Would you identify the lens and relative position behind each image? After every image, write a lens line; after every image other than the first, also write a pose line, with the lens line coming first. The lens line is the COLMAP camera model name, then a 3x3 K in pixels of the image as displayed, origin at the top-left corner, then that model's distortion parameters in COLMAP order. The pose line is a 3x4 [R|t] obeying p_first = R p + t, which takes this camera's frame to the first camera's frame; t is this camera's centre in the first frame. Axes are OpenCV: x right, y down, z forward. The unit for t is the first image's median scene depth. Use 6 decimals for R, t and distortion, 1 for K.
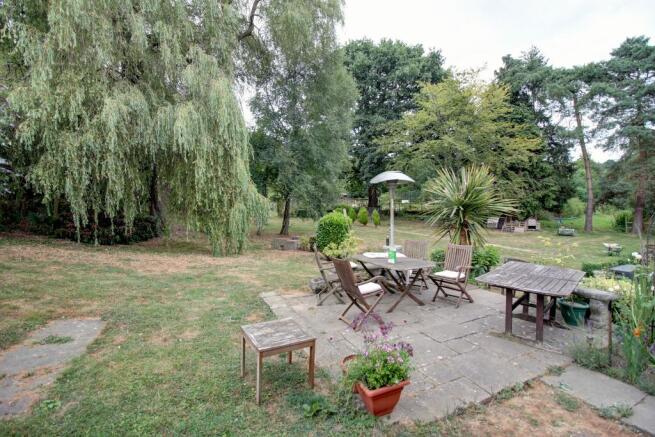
lens RADIAL K [[301.0, 0, 330.0], [0, 301.0, 212.9], [0, 0, 1]] dist [0.000667, -0.014741]
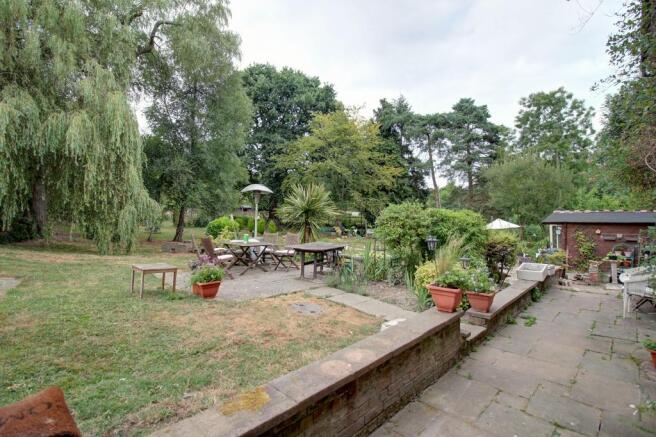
lens RADIAL K [[301.5, 0, 330.5], [0, 301.5, 212.9], [0, 0, 1]] dist [0.000667, -0.014741]
pose [[0.953975, 0.032145, 0.298157, 0.037455], [-0.017678, 0.998538, -0.051091, 0.019480], [-0.299364, 0.043468, 0.953148, -0.140112]]
